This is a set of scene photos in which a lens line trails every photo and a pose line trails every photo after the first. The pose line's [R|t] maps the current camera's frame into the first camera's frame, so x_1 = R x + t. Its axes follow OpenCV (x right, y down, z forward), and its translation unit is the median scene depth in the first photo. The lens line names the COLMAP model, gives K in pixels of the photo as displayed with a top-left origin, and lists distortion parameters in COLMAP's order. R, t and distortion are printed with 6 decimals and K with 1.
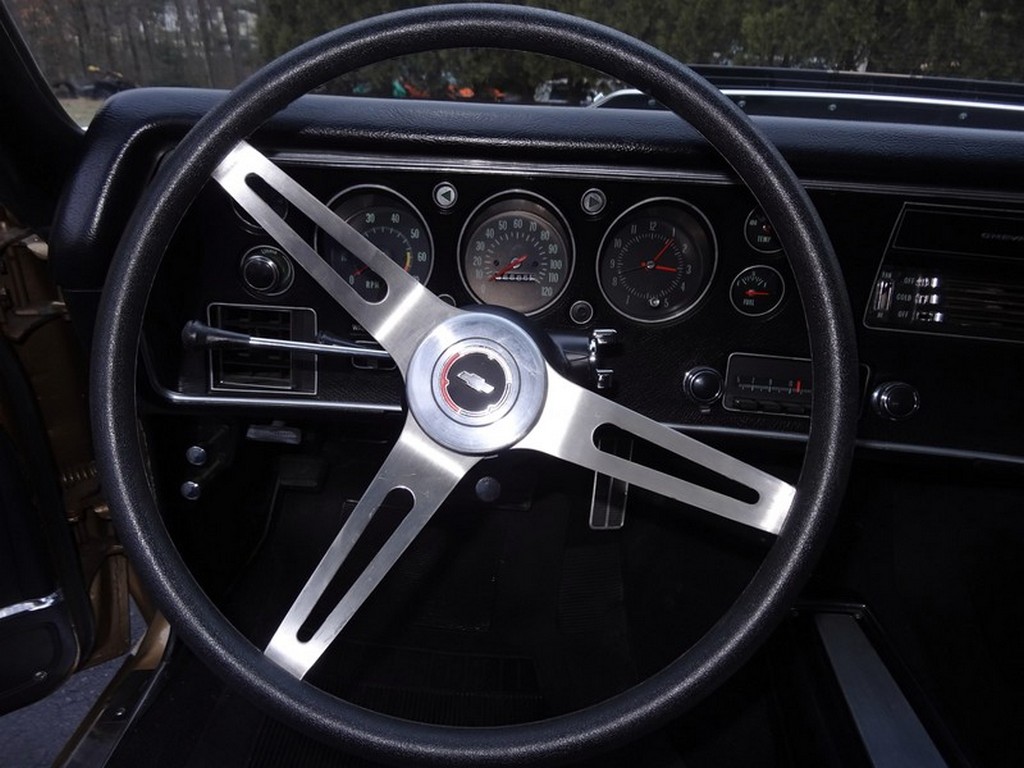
lens RADIAL K [[751.6, 0, 512.0], [0, 751.6, 384.0], [0, 0, 1]] dist [0.005569, -0.010291]
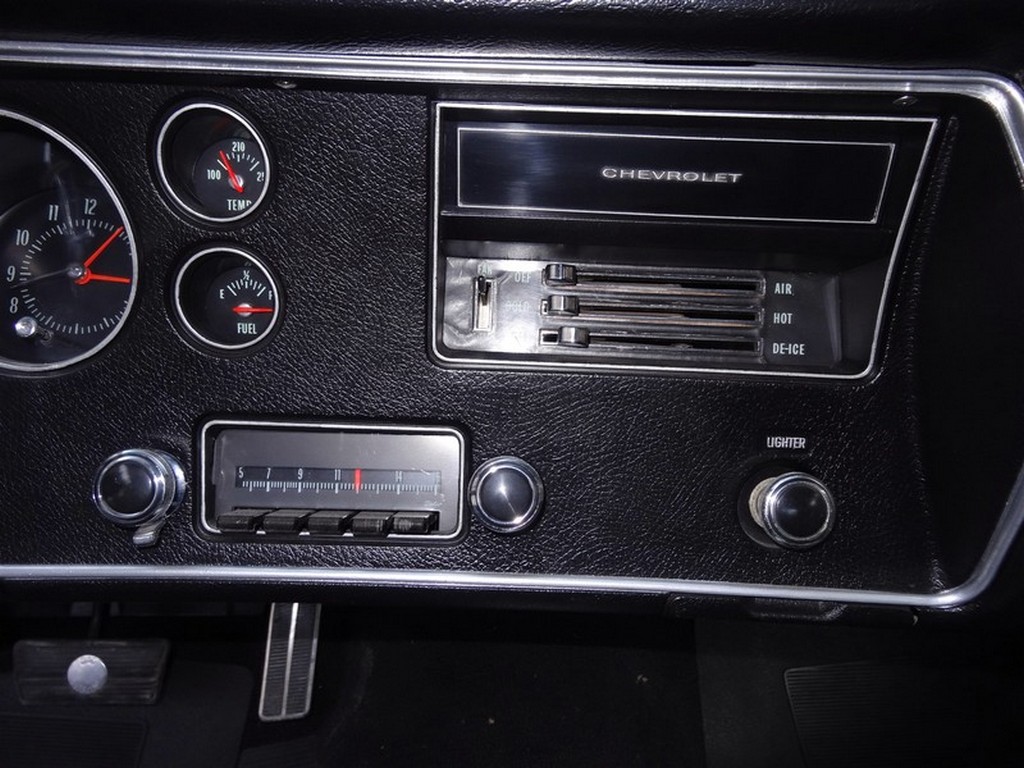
lens RADIAL K [[770.2, 0, 505.9], [0, 770.2, 382.1], [0, 0, 1]] dist [0.012767, -0.002656]
pose [[0.992200, -0.046104, 0.115816, 0.416840], [0.063779, 0.986029, -0.153880, 0.026111], [-0.107104, 0.160066, 0.981279, 0.420093]]
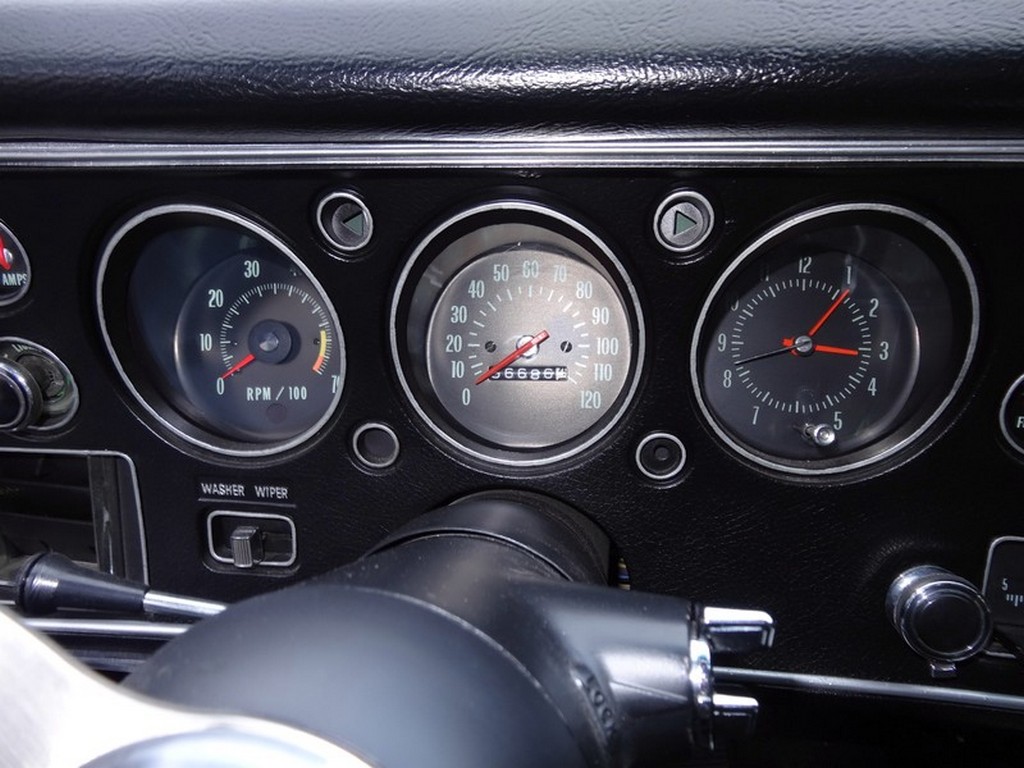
lens RADIAL K [[755.2, 0, 512.0], [0, 755.2, 384.0], [0, 0, 1]] dist [0.009557, -0.001209]
pose [[0.994711, -0.020875, -0.100567, 0.045295], [0.018839, 0.999599, -0.021146, -0.123946], [0.100968, 0.019140, 0.994706, 0.487602]]
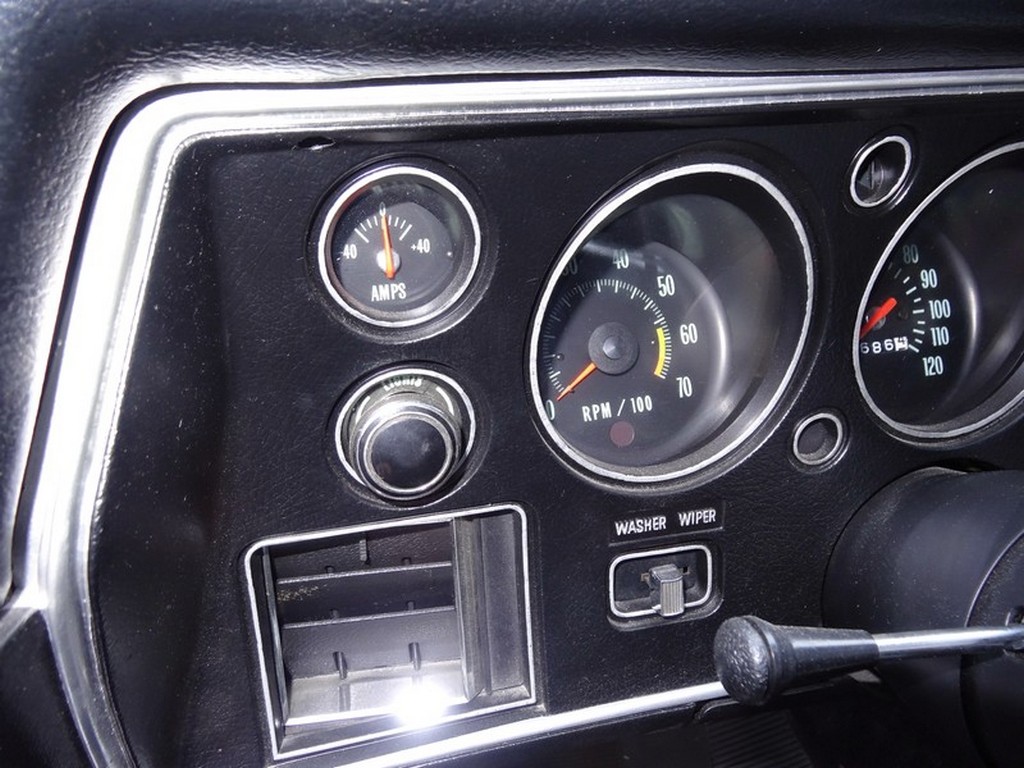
lens RADIAL K [[770.2, 0, 505.9], [0, 770.2, 382.1], [0, 0, 1]] dist [0.012767, -0.002656]
pose [[0.967534, -0.158538, 0.196835, -0.321960], [0.166852, 0.985631, -0.026291, -0.145905], [-0.189839, 0.058280, 0.980084, 0.561657]]
